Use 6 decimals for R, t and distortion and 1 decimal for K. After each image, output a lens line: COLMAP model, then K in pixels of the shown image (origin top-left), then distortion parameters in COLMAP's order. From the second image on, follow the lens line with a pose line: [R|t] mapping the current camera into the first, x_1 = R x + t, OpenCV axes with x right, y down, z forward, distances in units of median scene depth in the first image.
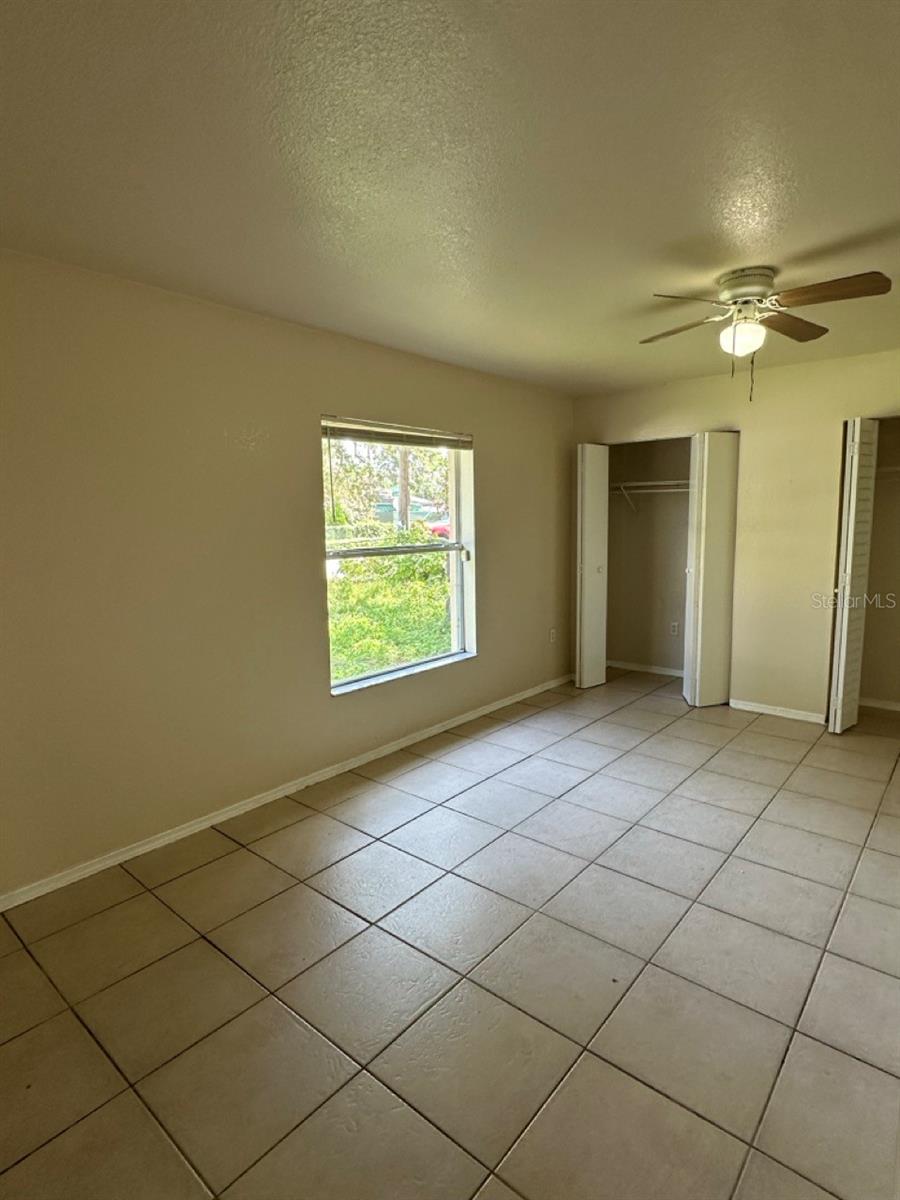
lens RADIAL K [[628.0, 0, 448.6], [0, 628.0, 603.4], [0, 0, 1]] dist [-0.004085, 0.000554]
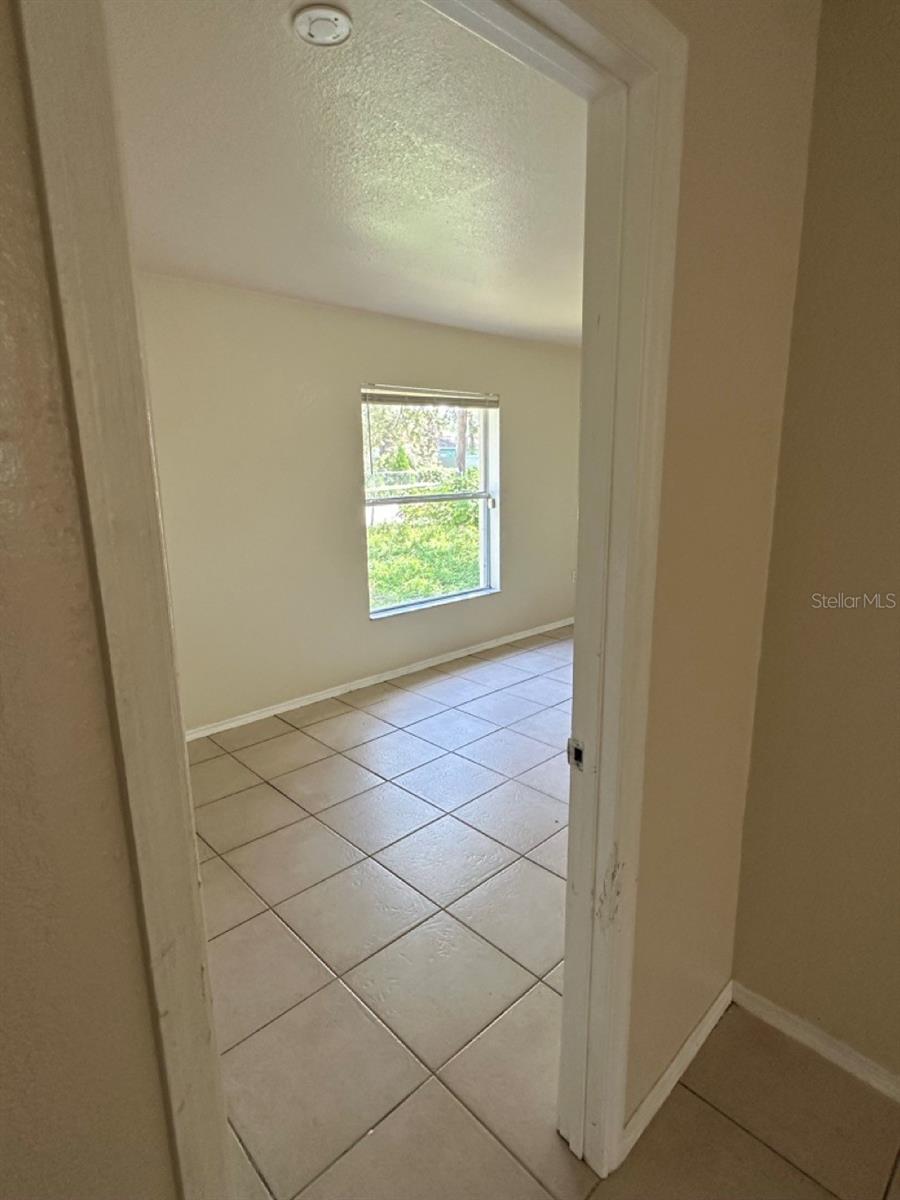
lens RADIAL K [[628.0, 0, 448.6], [0, 628.0, 603.4], [0, 0, 1]] dist [-0.004085, 0.000554]
pose [[0.994360, 0.023850, -0.103340, 0.071234], [-0.014840, 0.996089, 0.087104, 0.006556], [0.105013, -0.085079, 0.990825, -0.148552]]
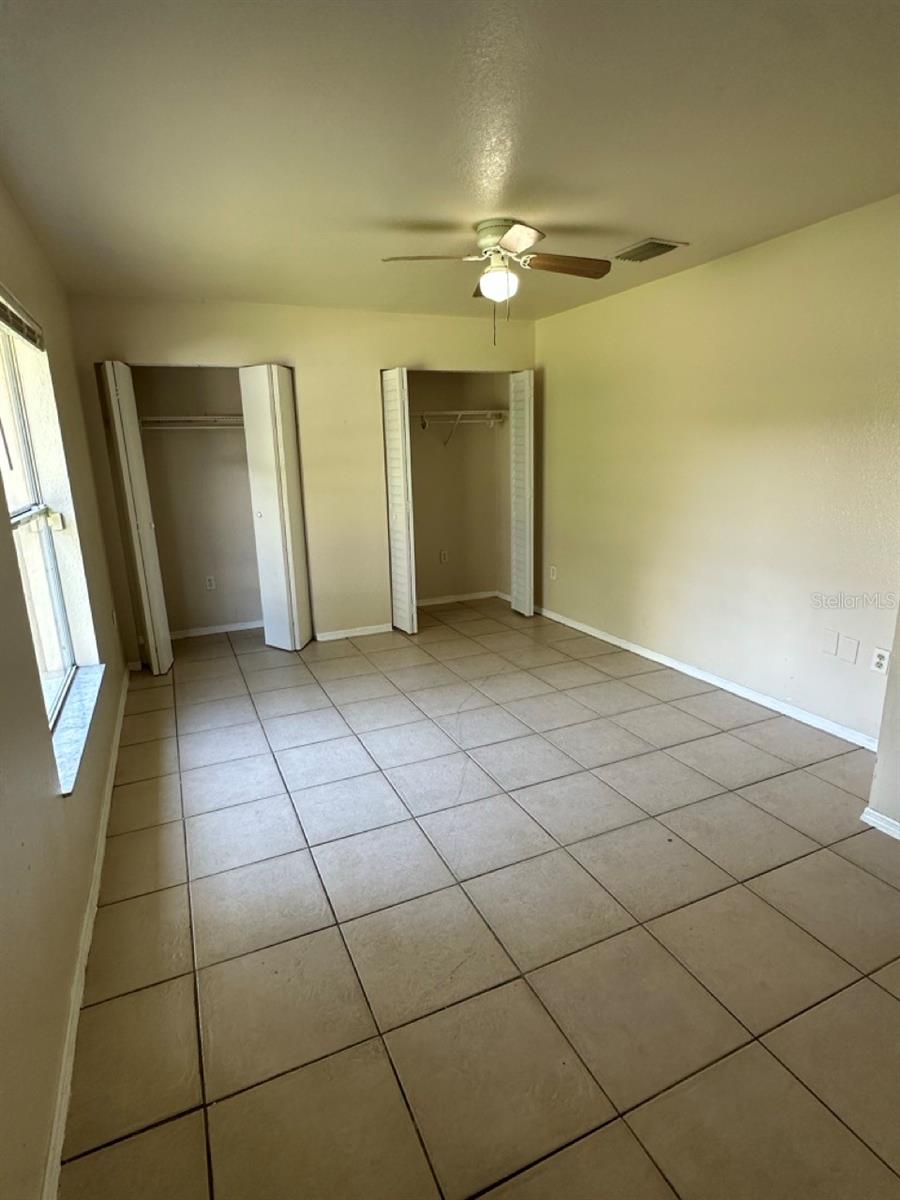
lens RADIAL K [[628.0, 0, 448.6], [0, 628.0, 603.4], [0, 0, 1]] dist [-0.004085, 0.000554]
pose [[0.424364, -0.218180, 0.878813, -0.385148], [0.144604, 0.974410, 0.172087, -0.047320], [-0.893871, 0.054052, 0.445054, 0.363227]]
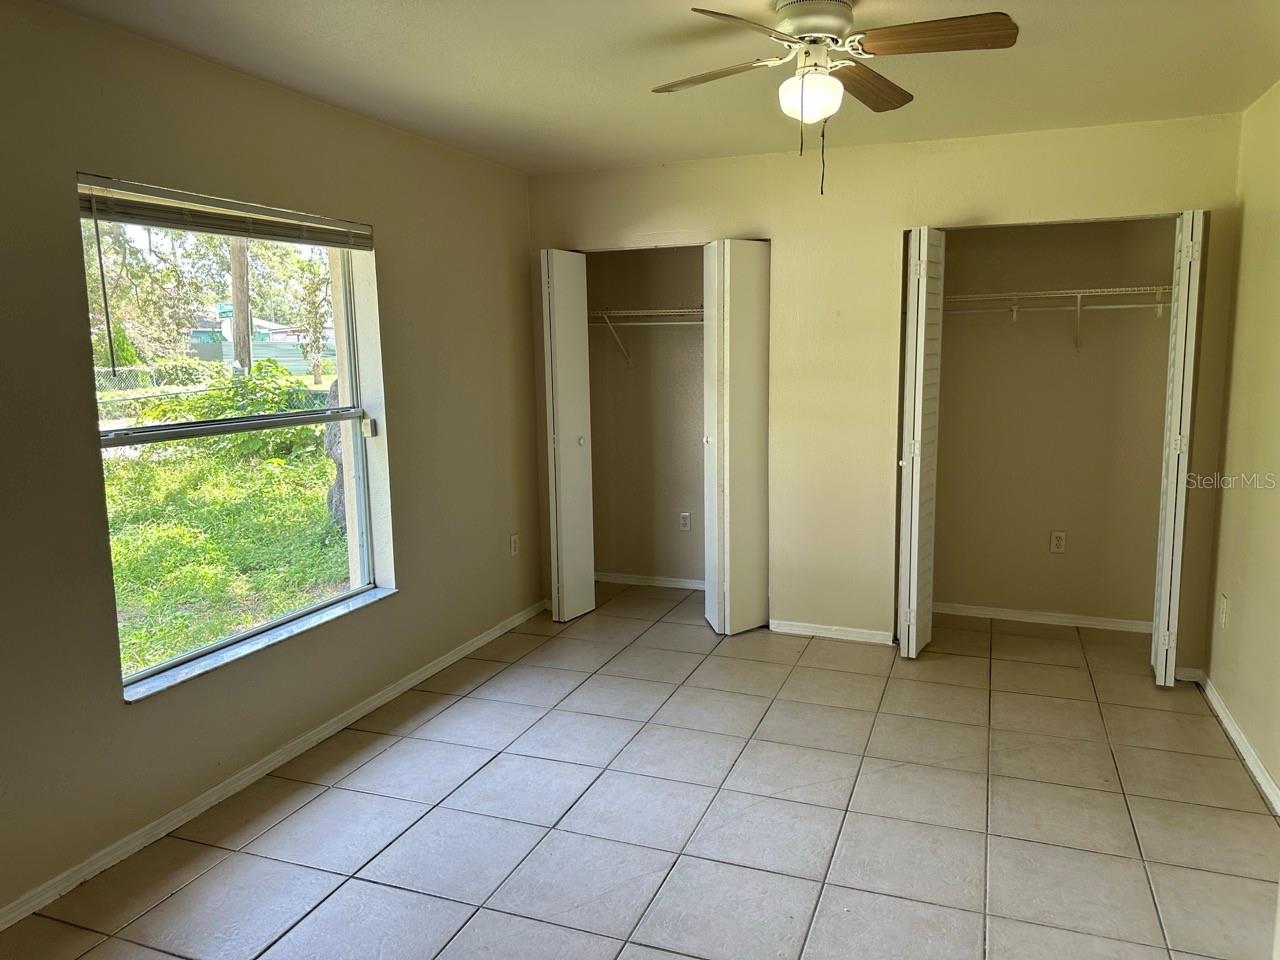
lens RADIAL K [[897.9, 0, 645.0], [0, 897.9, 475.0], [0, 0, 1]] dist [0.087241, -0.132439]
pose [[0.941192, -0.044261, 0.334962, -0.016867], [0.044523, 0.998985, 0.006899, -0.025191], [-0.334927, 0.008420, 0.942206, 0.098593]]
